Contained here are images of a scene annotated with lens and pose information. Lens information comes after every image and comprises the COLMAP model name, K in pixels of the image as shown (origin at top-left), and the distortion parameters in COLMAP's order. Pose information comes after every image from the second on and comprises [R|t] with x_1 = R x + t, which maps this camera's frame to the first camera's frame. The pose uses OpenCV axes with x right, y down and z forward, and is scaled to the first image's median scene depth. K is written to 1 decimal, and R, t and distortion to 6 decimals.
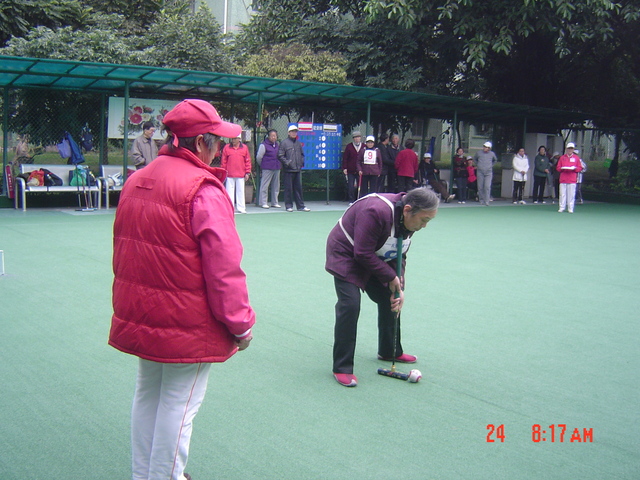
lens RADIAL K [[751.6, 0, 320.0], [0, 751.6, 240.0], [0, 0, 1]] dist [-0.079222, 0.001127]
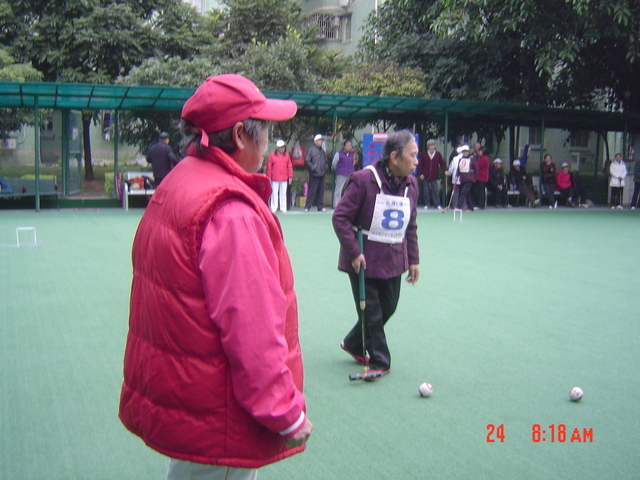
lens RADIAL K [[733.9, 0, 320.0], [0, 733.9, 240.0], [0, 0, 1]] dist [-0.051991, -0.009087]
pose [[0.961079, 0.014671, -0.275884, 0.191386], [-0.019180, 0.999723, -0.013651, 0.016437], [0.275607, 0.018411, 0.961094, -0.056059]]
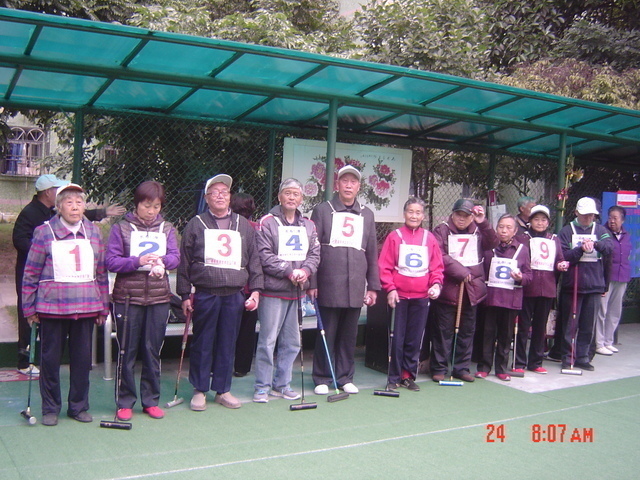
lens RADIAL K [[733.9, 0, 320.0], [0, 733.9, 240.0], [0, 0, 1]] dist [-0.051991, -0.009087]
pose [[0.992644, 0.010272, -0.120637, -0.172968], [-0.021222, 0.995730, -0.089838, -0.069683], [0.119199, 0.091737, 0.988623, 0.453033]]
